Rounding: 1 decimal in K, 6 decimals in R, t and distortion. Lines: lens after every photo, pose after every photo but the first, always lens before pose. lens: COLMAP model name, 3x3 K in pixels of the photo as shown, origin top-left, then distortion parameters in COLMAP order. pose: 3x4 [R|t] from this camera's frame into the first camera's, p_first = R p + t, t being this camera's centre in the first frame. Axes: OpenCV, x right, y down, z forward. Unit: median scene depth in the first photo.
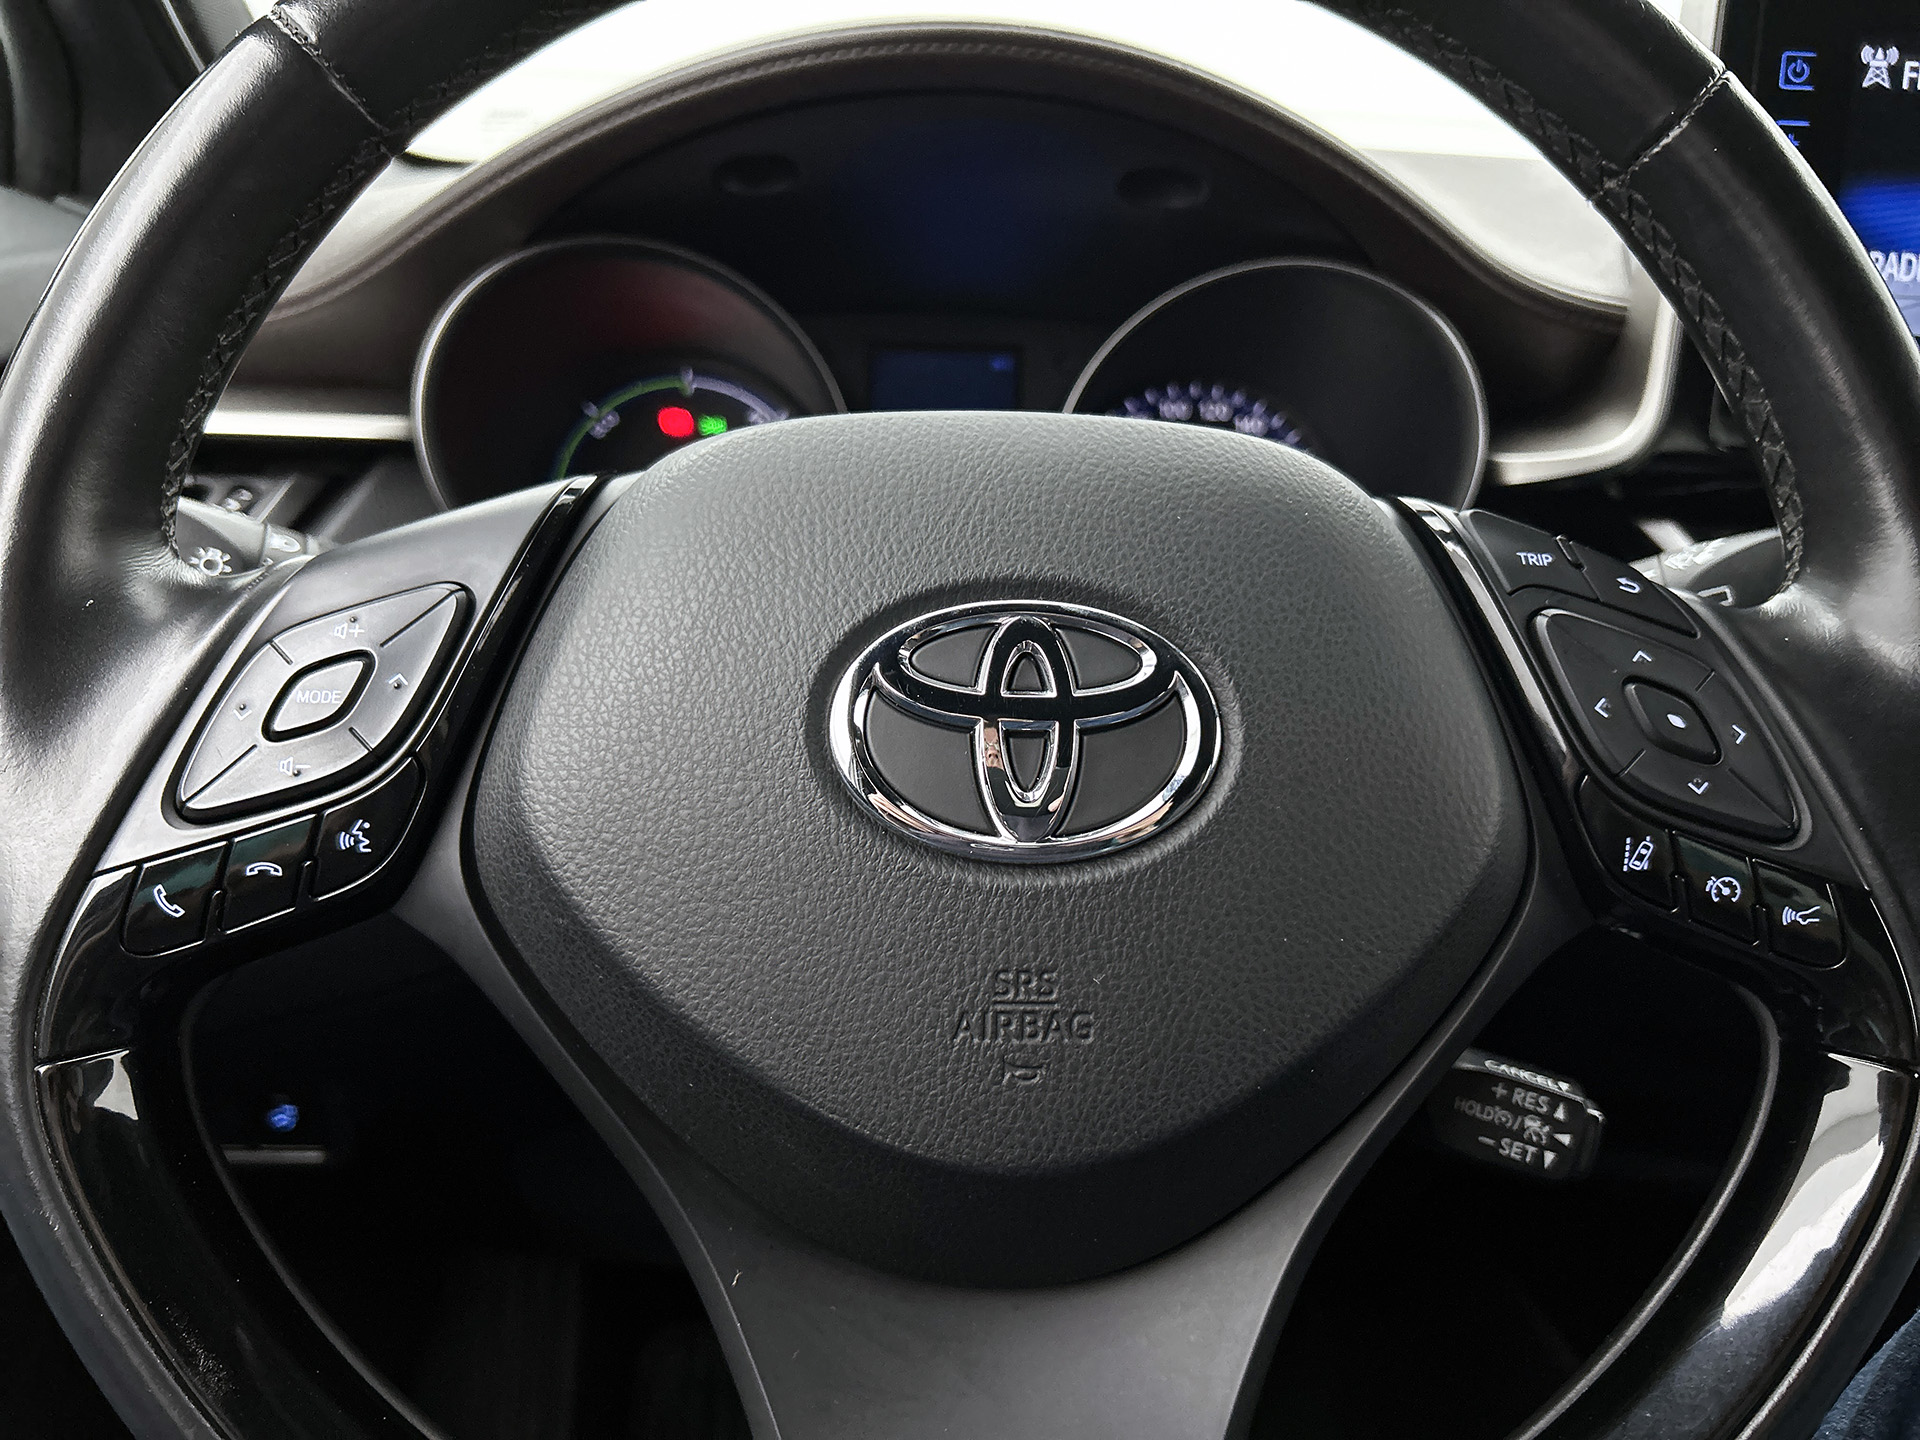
lens RADIAL K [[1442.6, 0, 949.8], [0, 1442.6, 715.0], [0, 0, 1]] dist [0.024086, -0.017474]
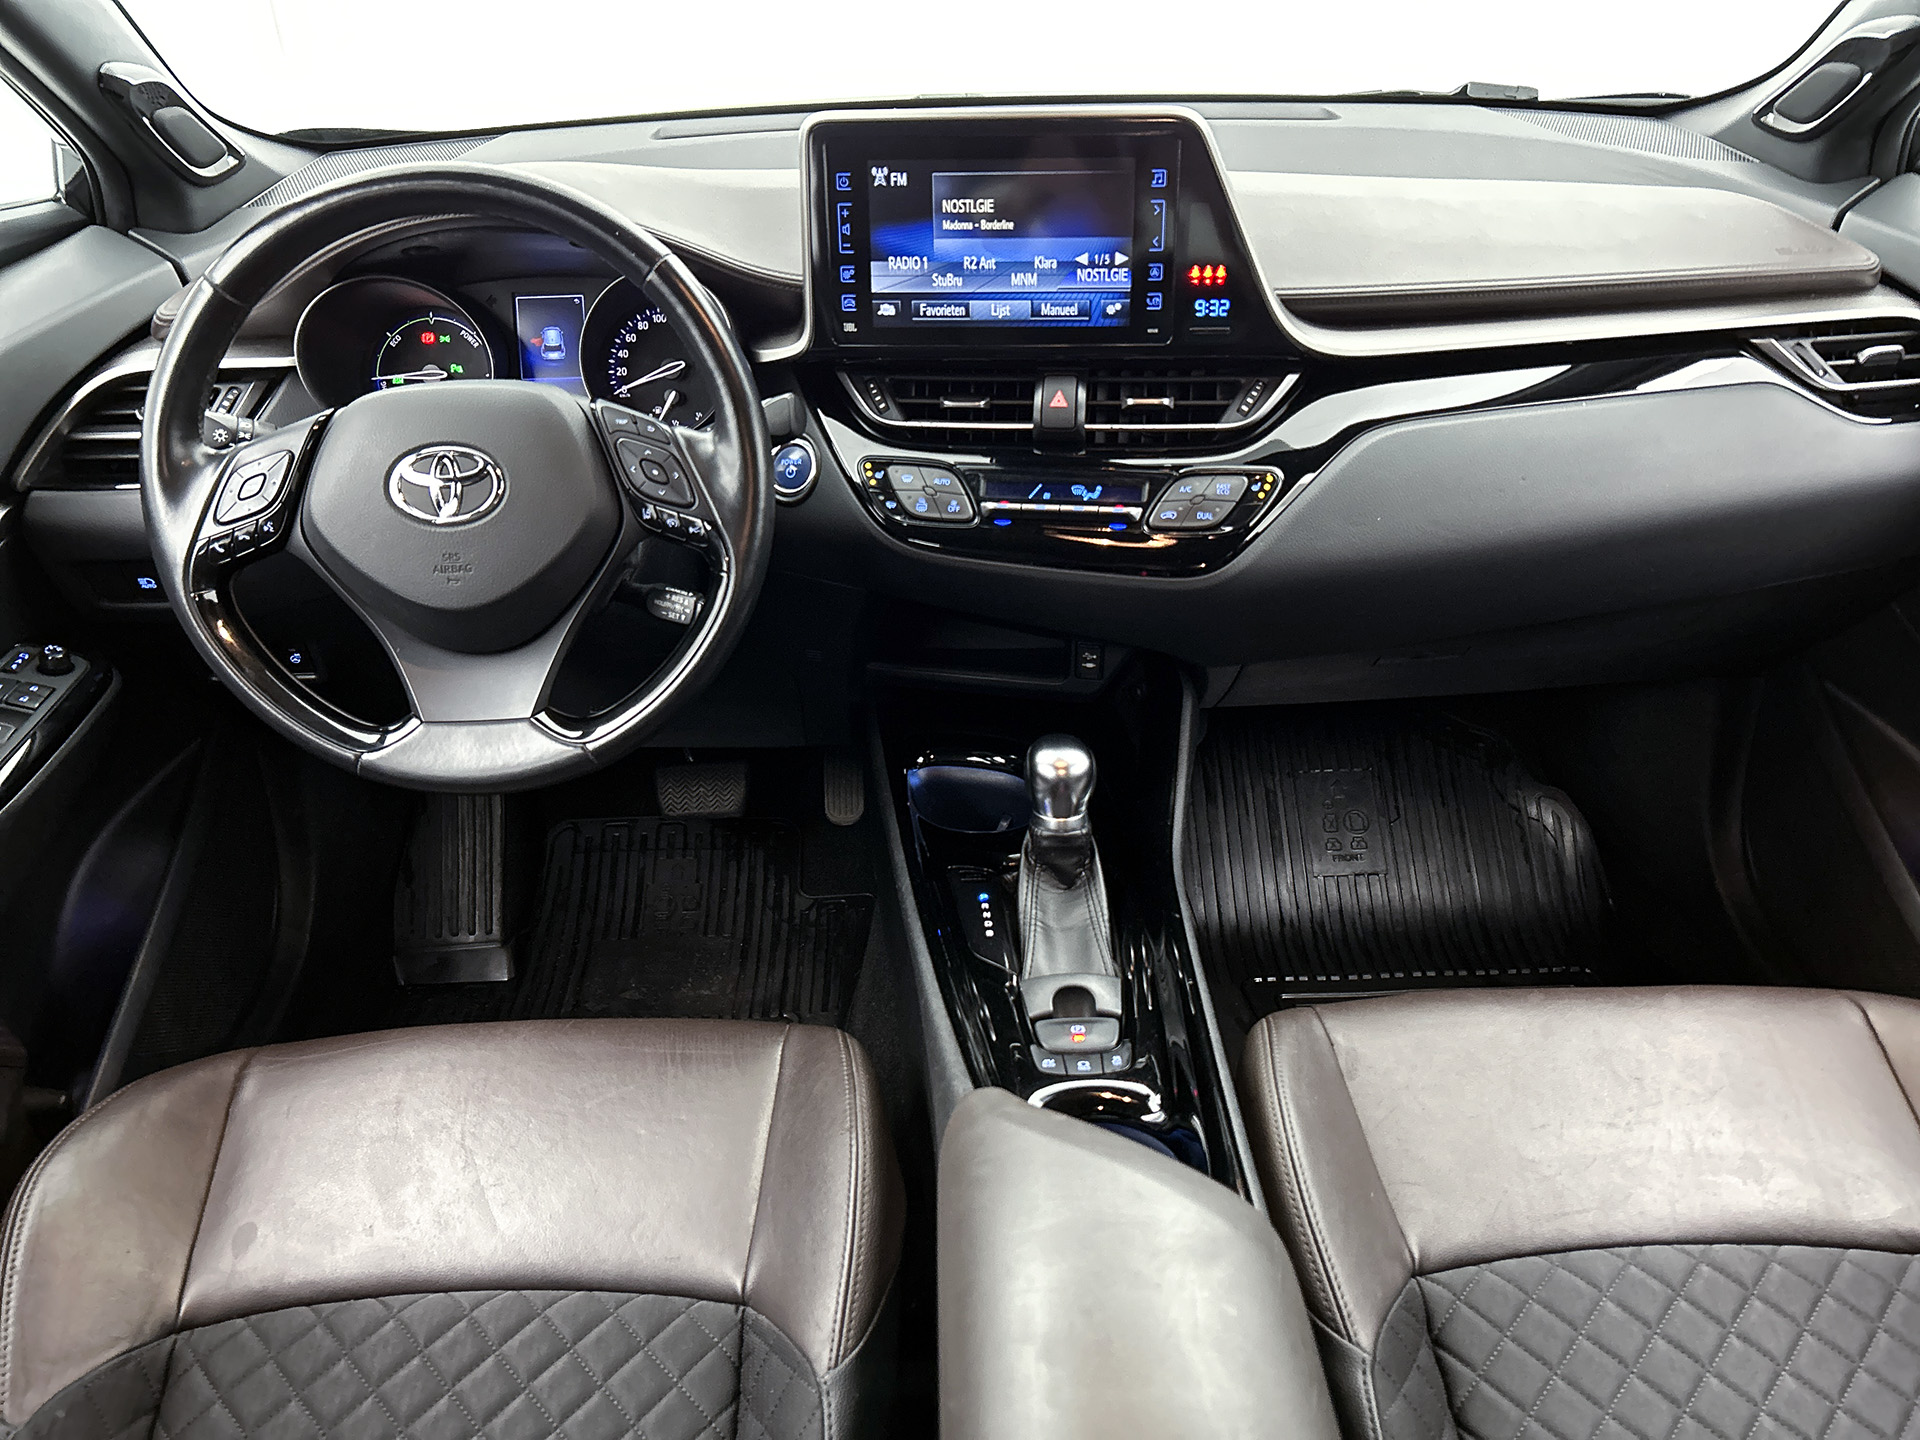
lens RADIAL K [[1442.6, 0, 977.4], [0, 1442.6, 720.1], [0, 0, 1]] dist [0.024086, -0.017474]
pose [[0.998059, -0.047113, -0.040725, 1.388061], [0.054188, 0.979286, 0.195095, -0.047902], [0.030690, -0.196923, 0.979938, -2.416533]]
